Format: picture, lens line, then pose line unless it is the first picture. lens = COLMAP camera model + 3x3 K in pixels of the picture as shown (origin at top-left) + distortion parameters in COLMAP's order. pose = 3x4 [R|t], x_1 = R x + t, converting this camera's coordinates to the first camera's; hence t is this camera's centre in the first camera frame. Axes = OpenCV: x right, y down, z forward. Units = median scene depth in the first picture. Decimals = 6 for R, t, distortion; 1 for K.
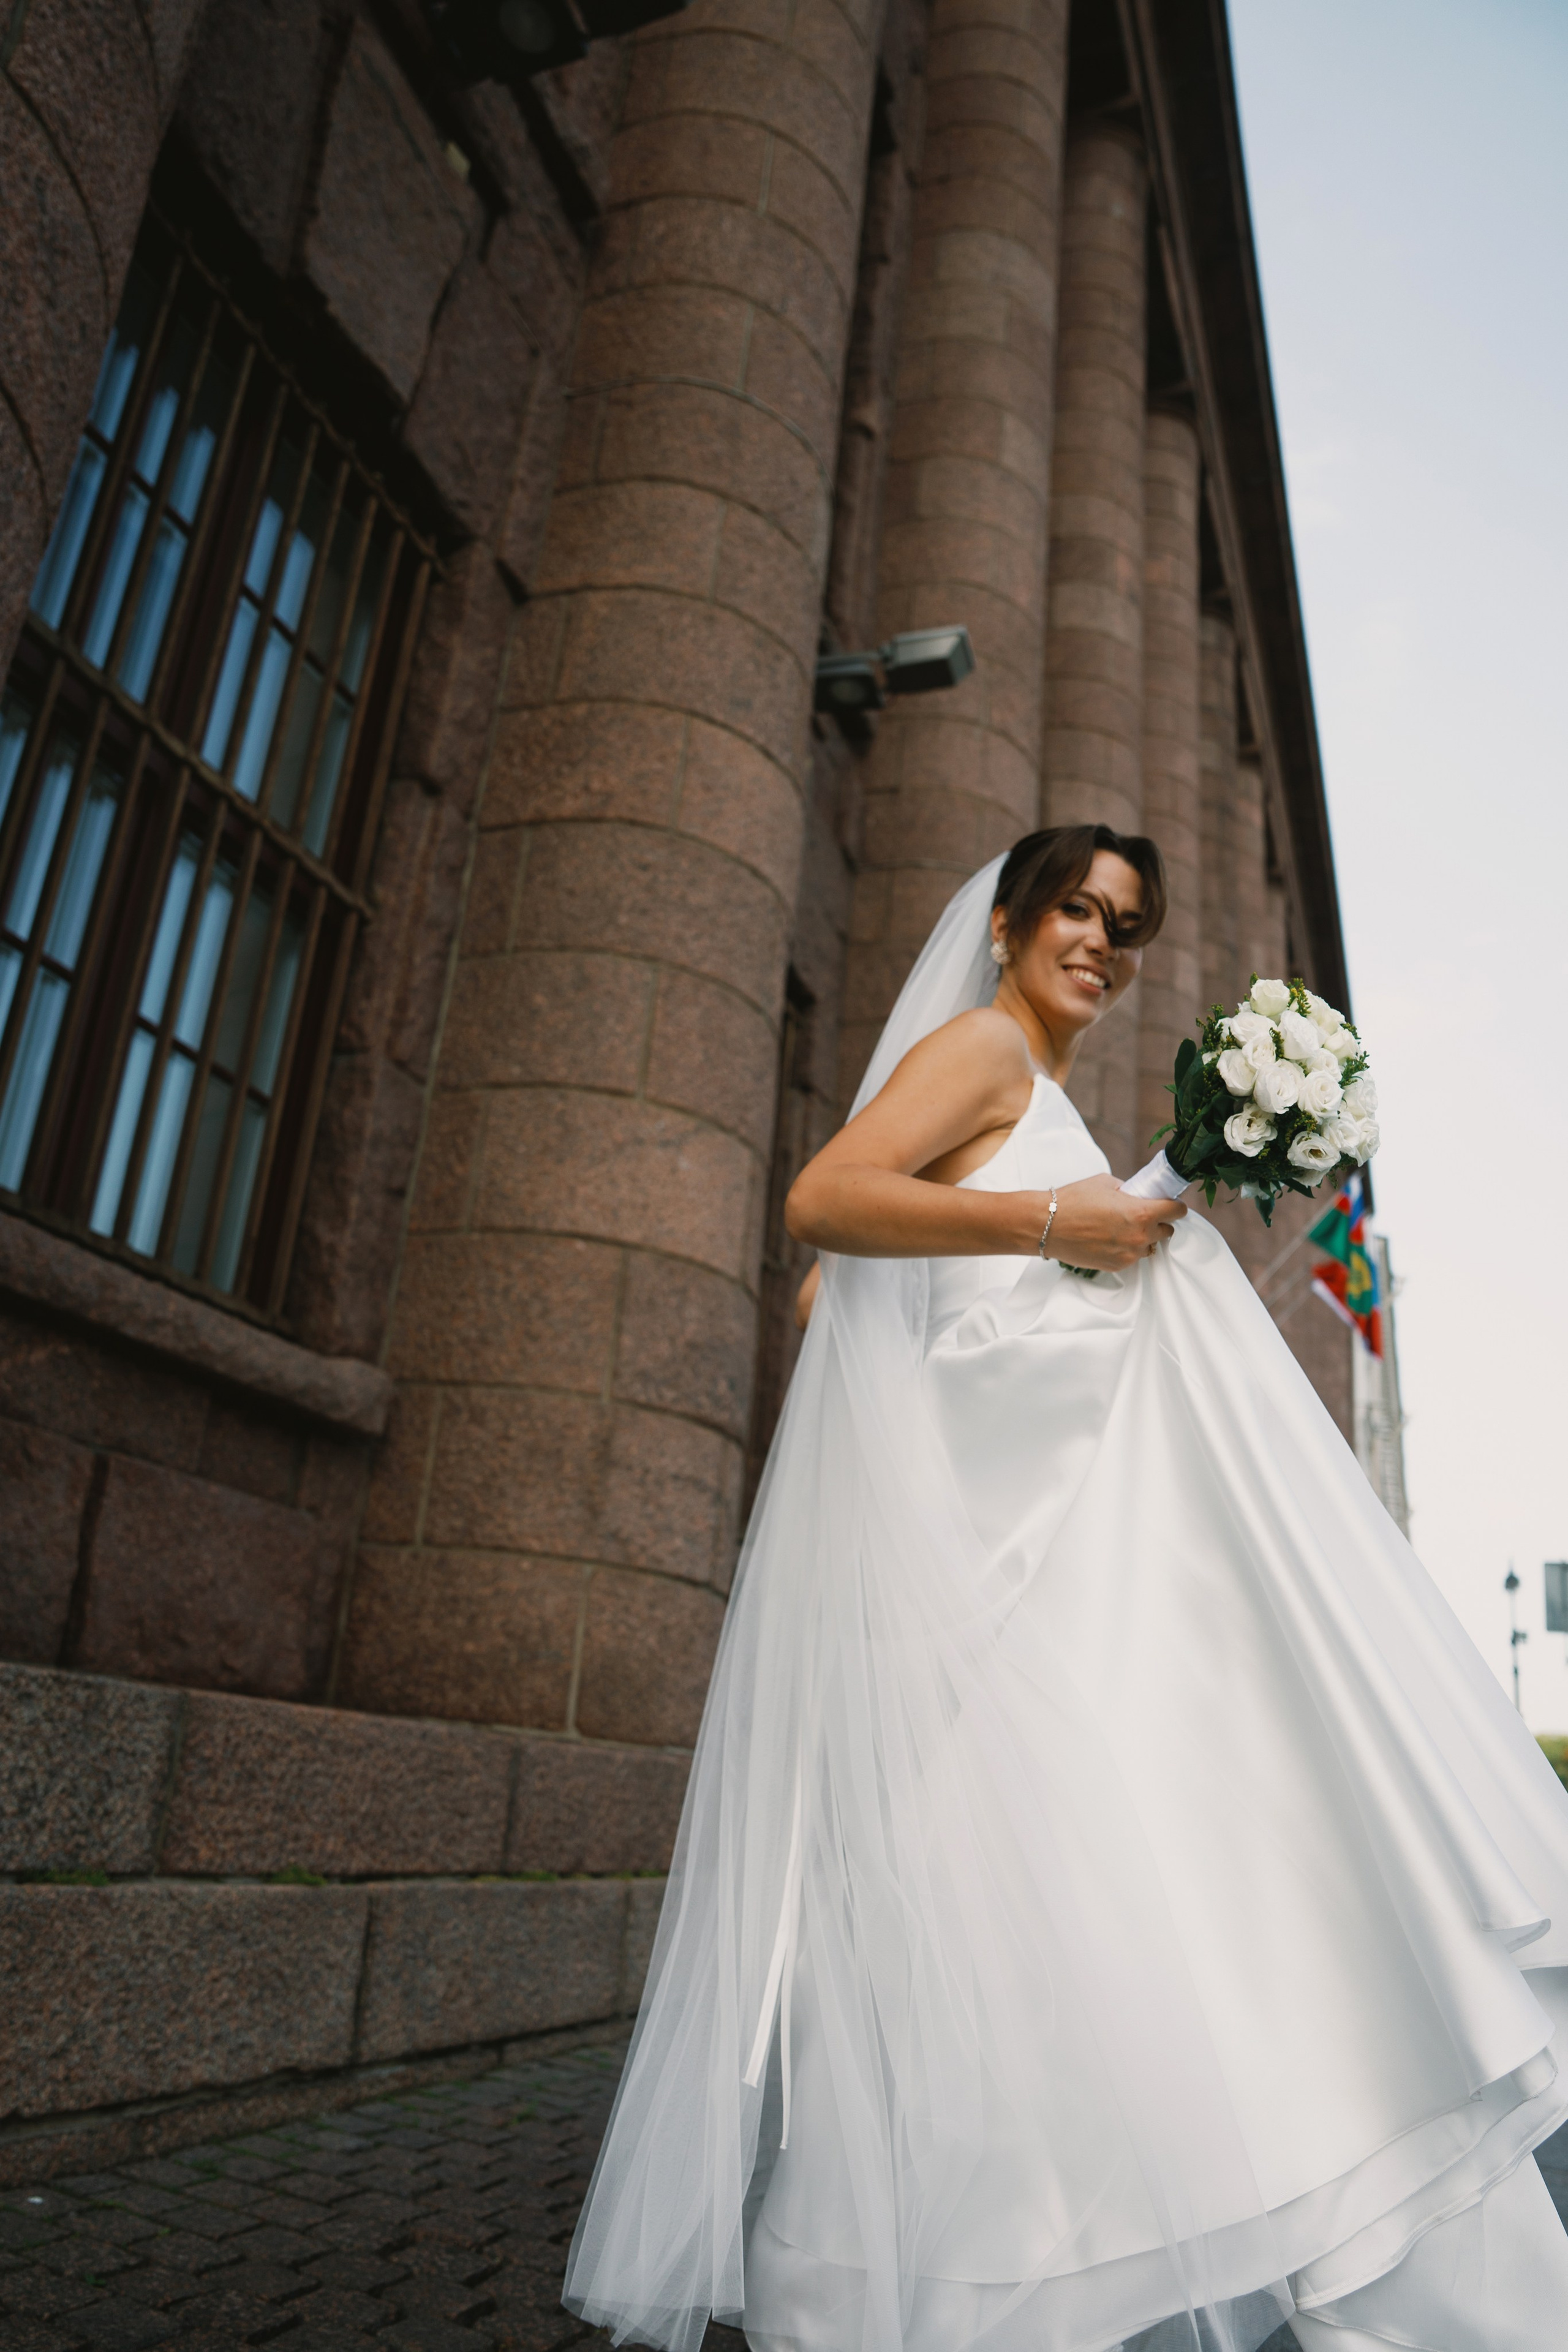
lens RADIAL K [[1681.6, 0, 752.0], [0, 1681.6, 1225.6], [0, 0, 1]] dist [-0.102359, 0.080883]
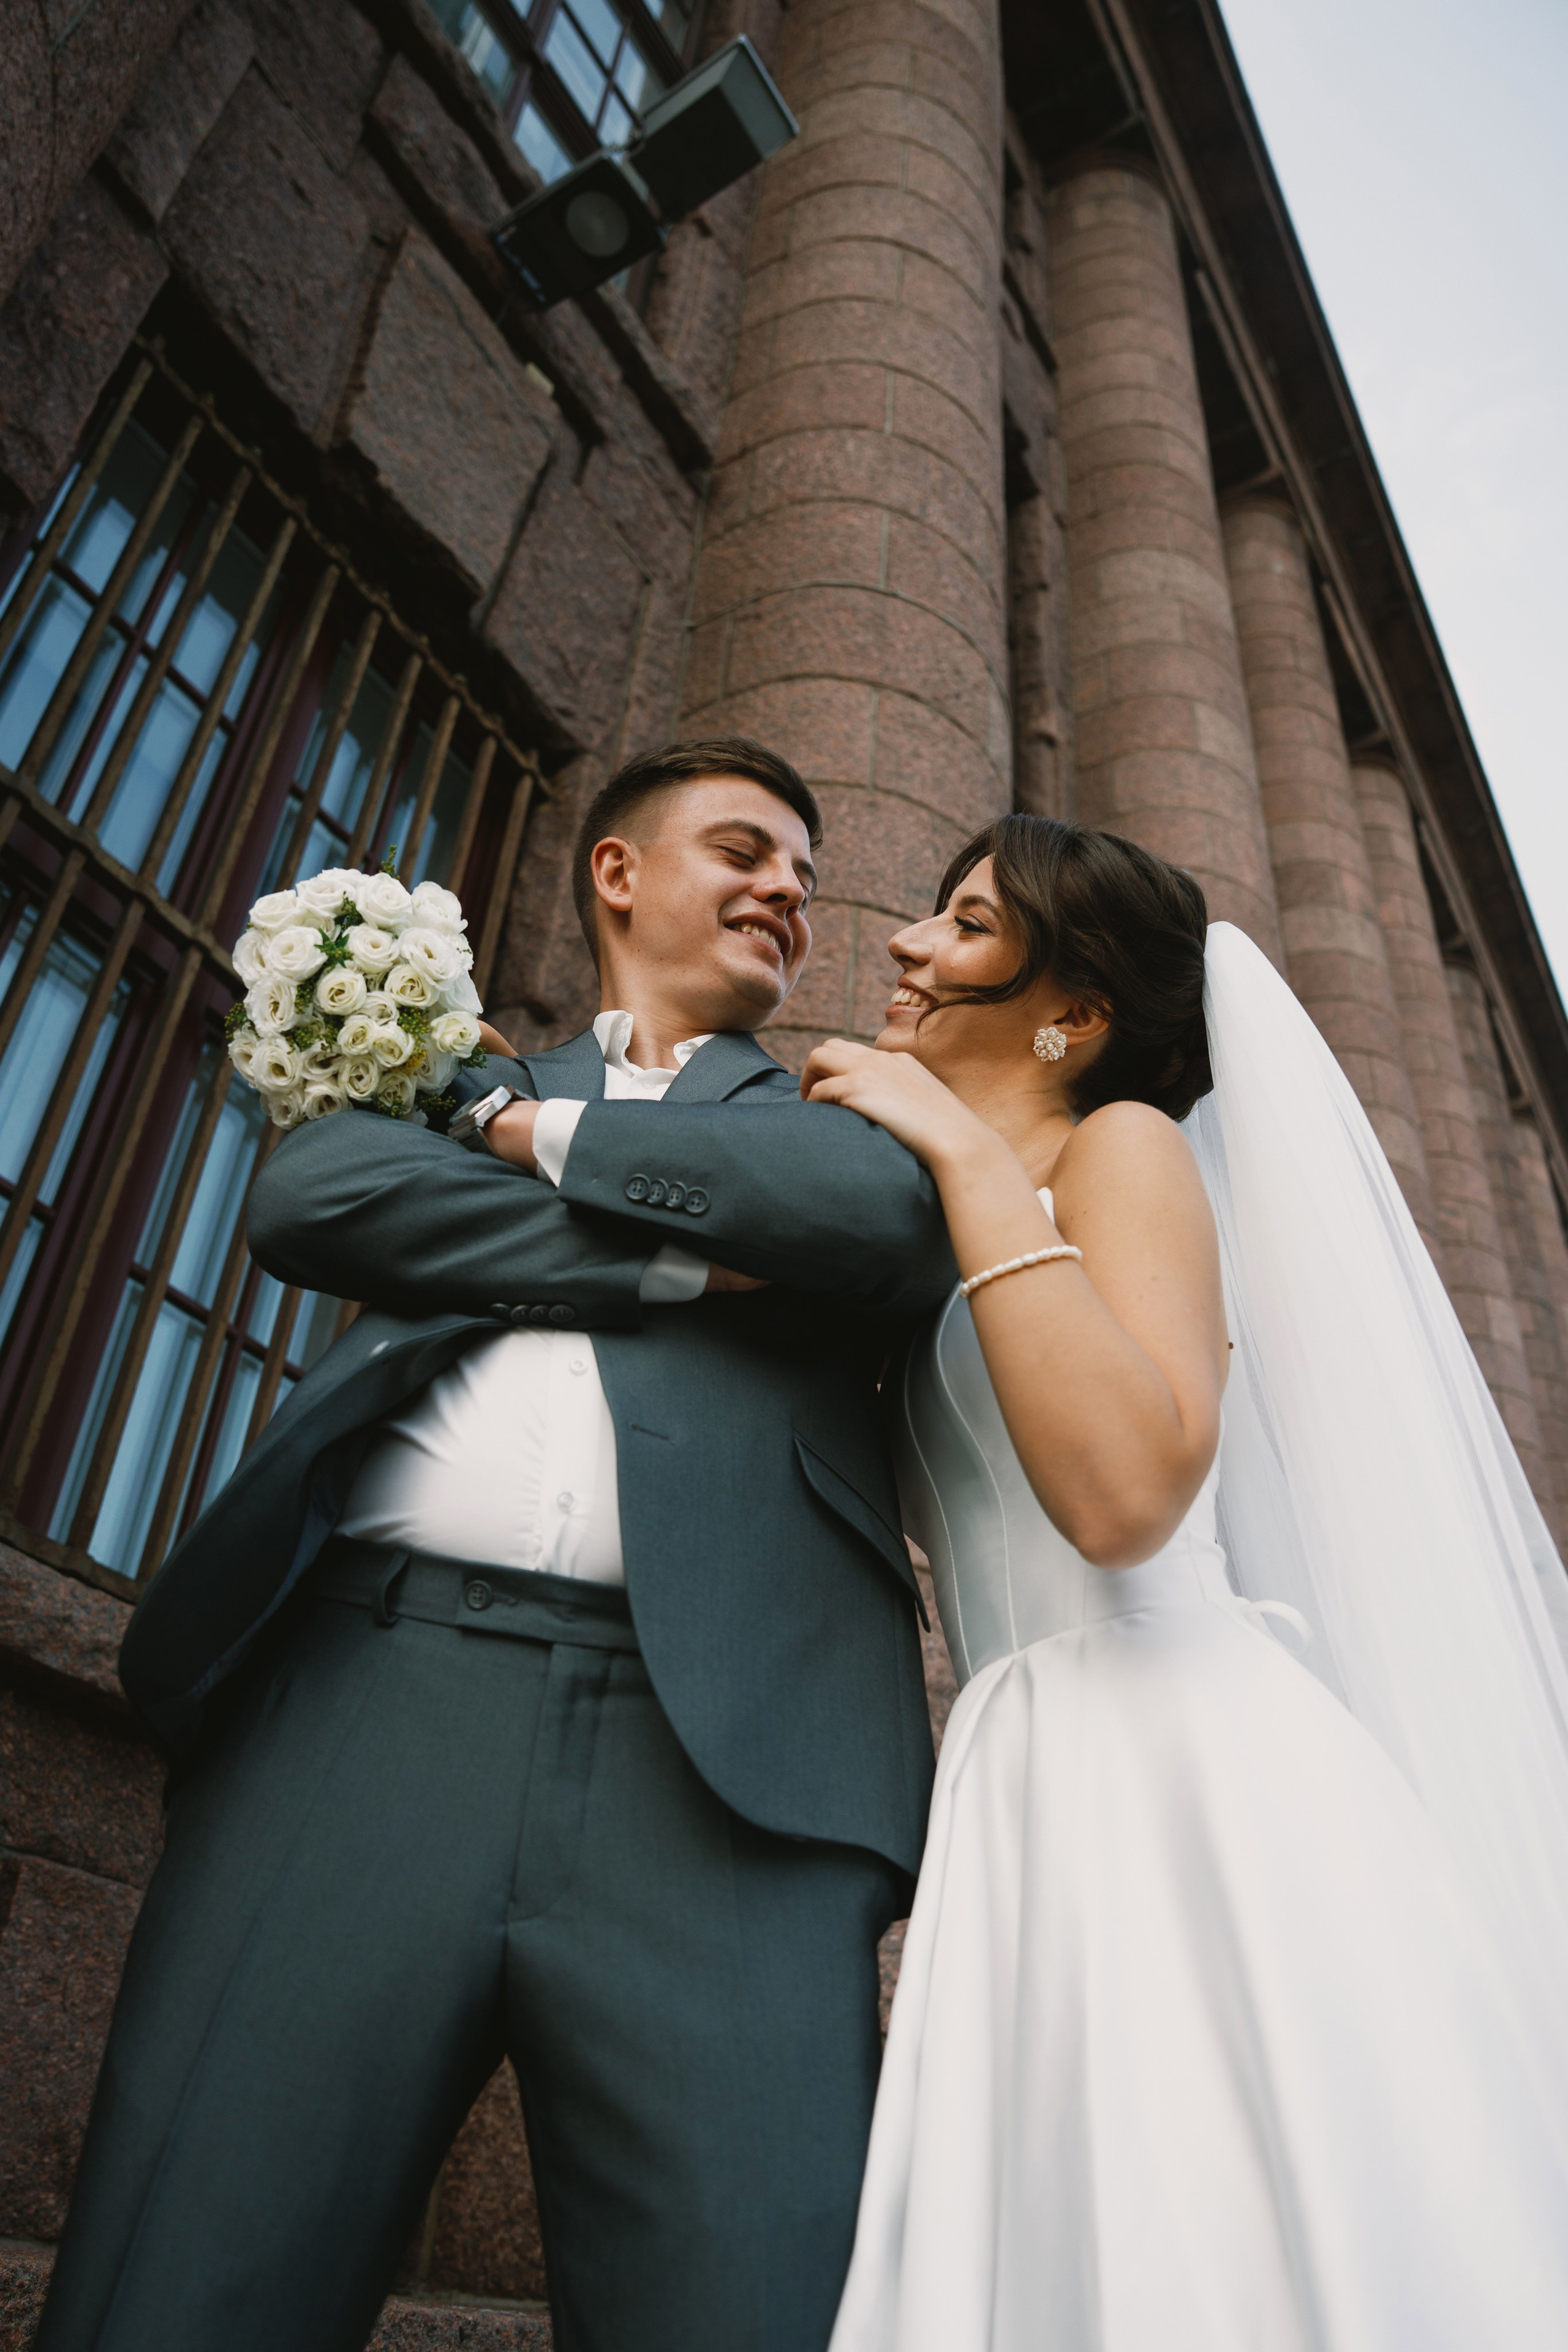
lens RADIAL K [[1643.6, 0, 779.6], [0, 1643.6, 1311.7], [0, 0, 1]] dist [-0.106594, 0.066188]
pose [[0.983404, -0.121302, -0.134914, 0.007771], [0.080441, 0.958058, -0.275051, 0.091743], [0.162620, 0.259634, 0.951916, 0.287110]]
